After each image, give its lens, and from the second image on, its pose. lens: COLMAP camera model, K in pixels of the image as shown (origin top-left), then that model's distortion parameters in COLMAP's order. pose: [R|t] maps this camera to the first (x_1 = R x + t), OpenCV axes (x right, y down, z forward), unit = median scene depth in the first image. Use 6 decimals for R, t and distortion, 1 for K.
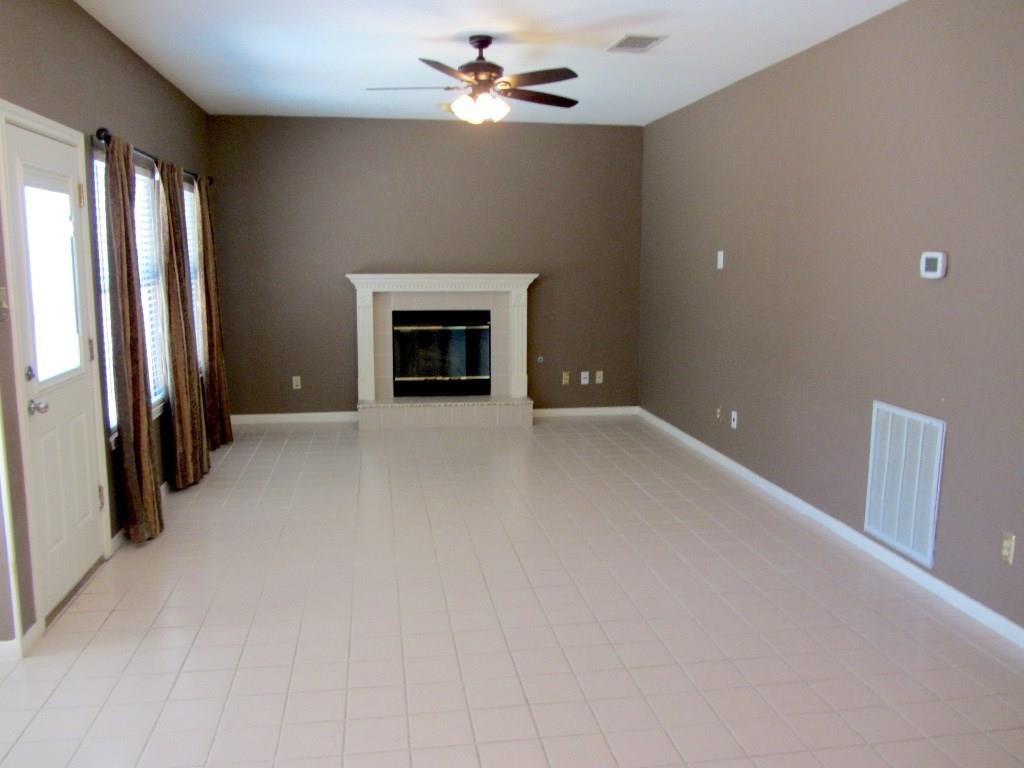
lens RADIAL K [[842.3, 0, 512.0], [0, 842.3, 384.0], [0, 0, 1]] dist [-0.041677, 0.006254]
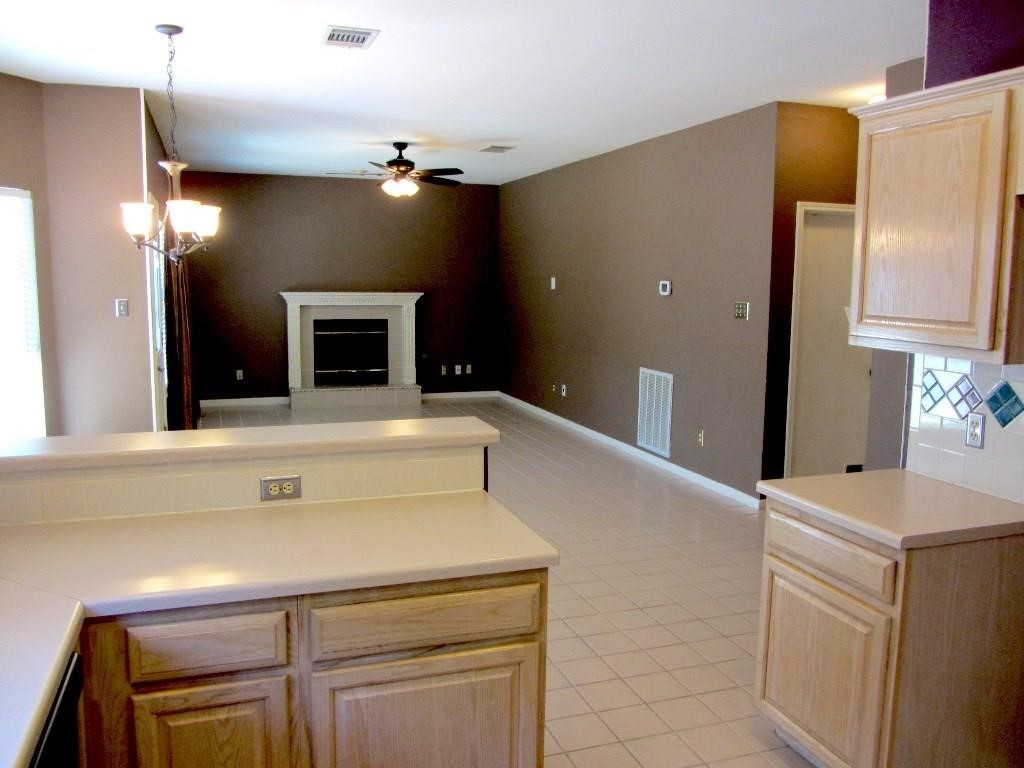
lens RADIAL K [[836.4, 0, 498.7], [0, 836.4, 372.0], [0, 0, 1]] dist [-0.034295, -0.002249]
pose [[0.986877, -0.011932, 0.161029, -0.075358], [0.017596, 0.999274, -0.033795, 0.049849], [-0.160509, 0.036185, 0.986371, -0.381722]]
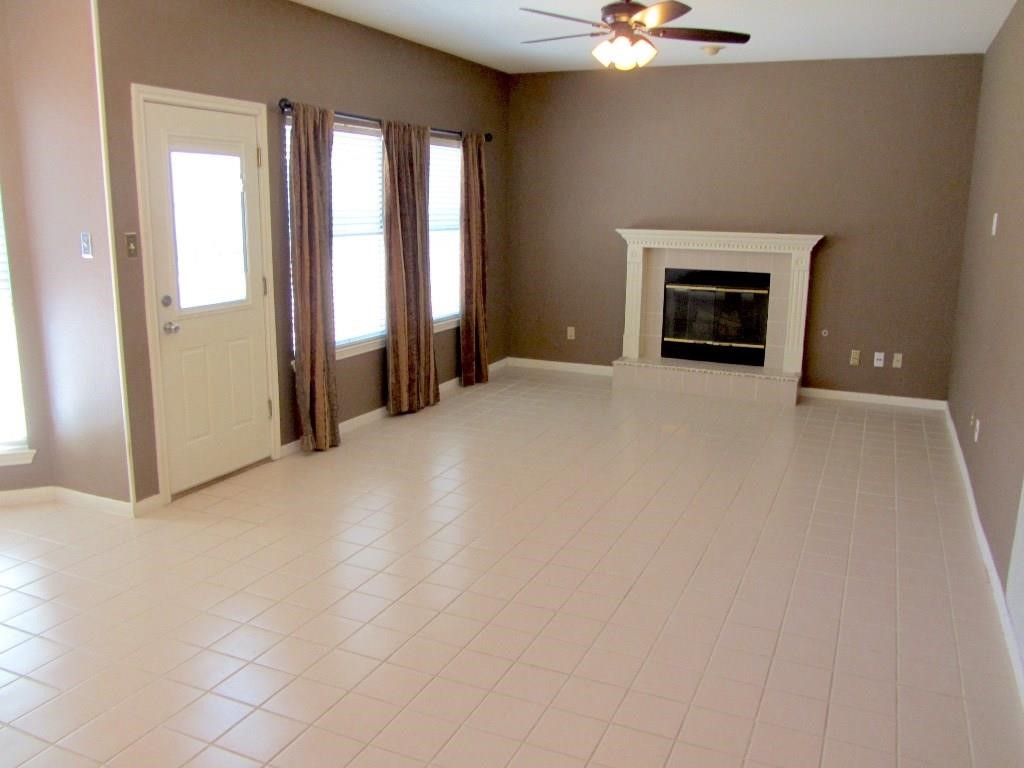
lens RADIAL K [[842.3, 0, 512.0], [0, 842.3, 384.0], [0, 0, 1]] dist [-0.041677, 0.006254]
pose [[0.836498, 0.124274, -0.533693, 0.270683], [-0.094485, 0.992067, 0.082916, -0.020631], [0.539763, -0.018933, 0.841604, 0.099418]]
